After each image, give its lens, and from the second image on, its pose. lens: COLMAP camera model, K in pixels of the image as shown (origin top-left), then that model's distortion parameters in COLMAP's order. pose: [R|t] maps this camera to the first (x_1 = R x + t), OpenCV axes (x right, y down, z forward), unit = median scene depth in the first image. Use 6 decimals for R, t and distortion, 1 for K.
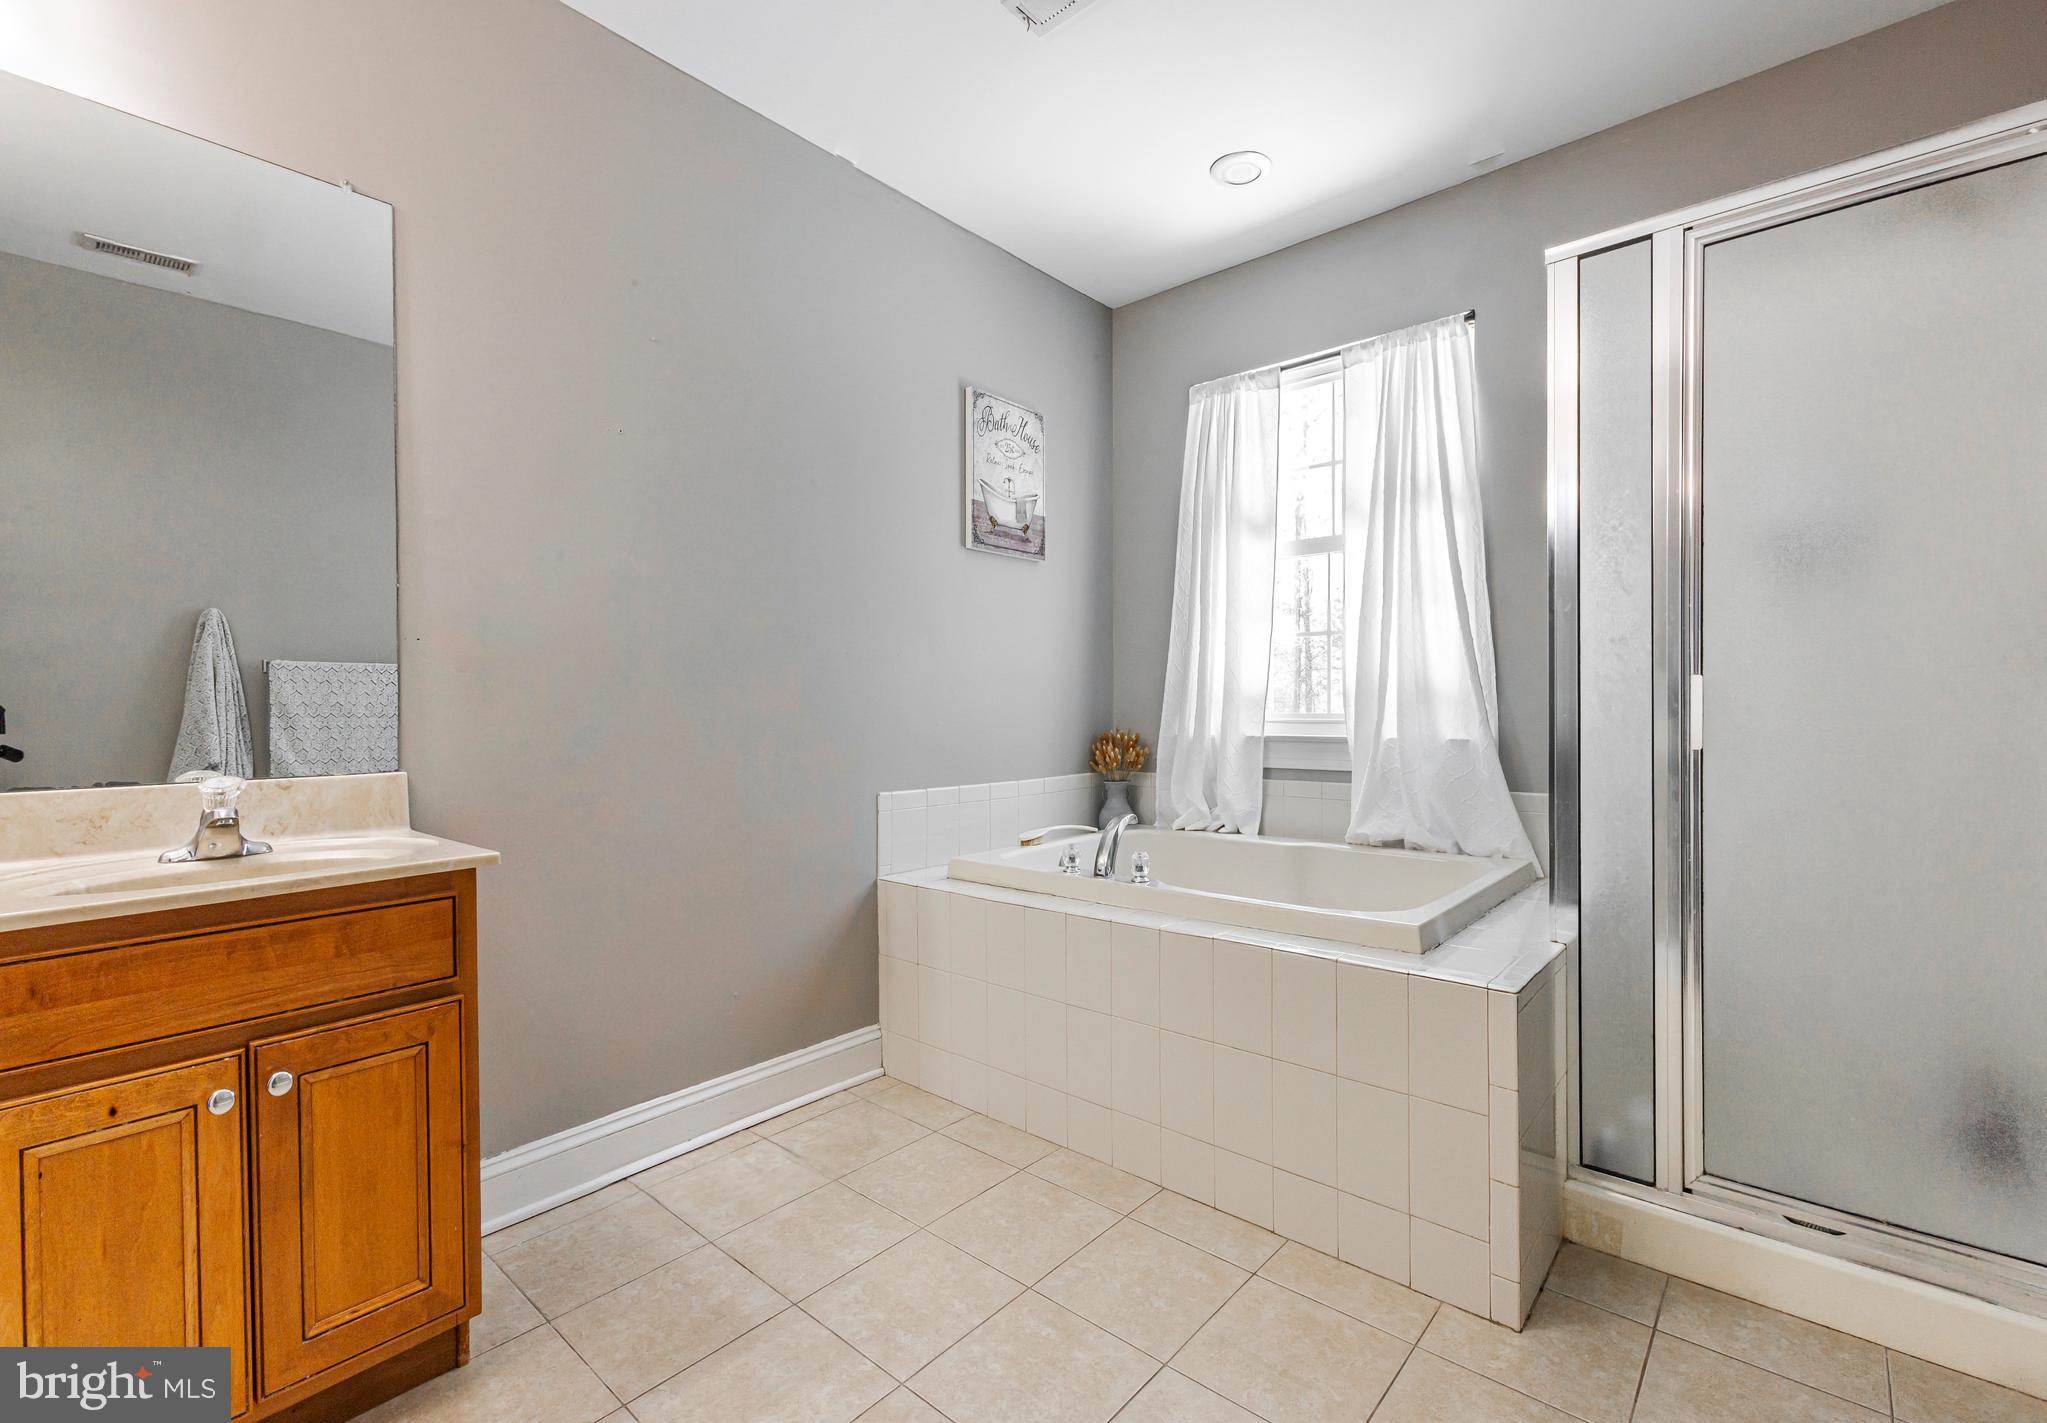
lens RADIAL K [[998.0, 0, 1022.8], [0, 998.0, 730.9], [0, 0, 1]] dist [0.008011, -0.000298]
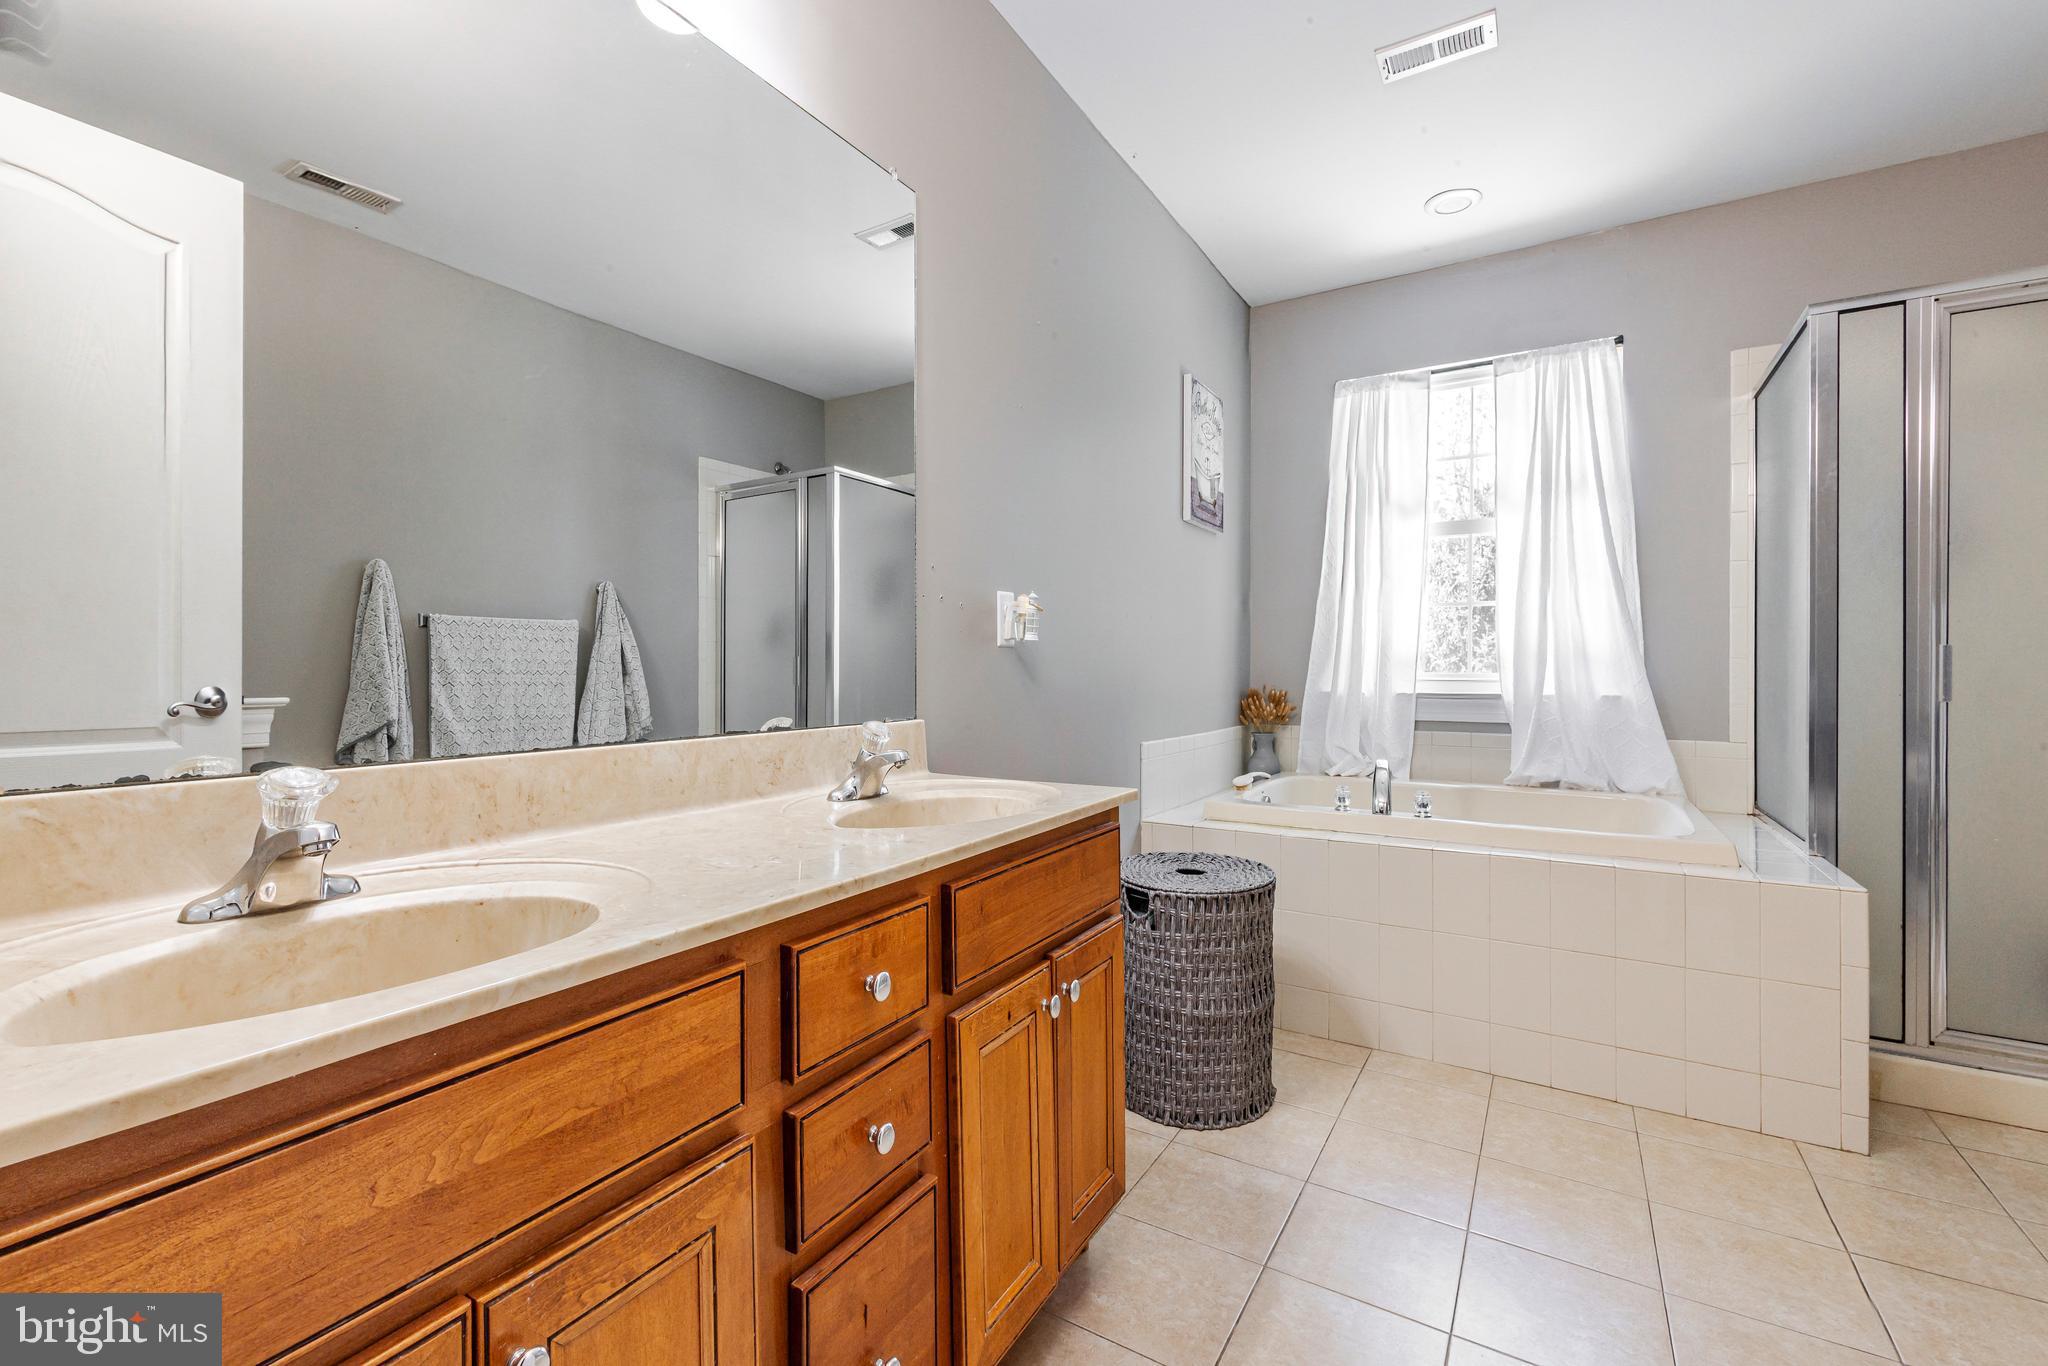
lens RADIAL K [[987.5, 0, 1024.0], [0, 987.5, 683.0], [0, 0, 1]] dist [0.005597, -0.000072]
pose [[0.985678, 0.002847, 0.168616, -0.392062], [-0.000920, 0.999933, -0.011511, 0.007311], [-0.168637, 0.011191, 0.985615, -0.034405]]
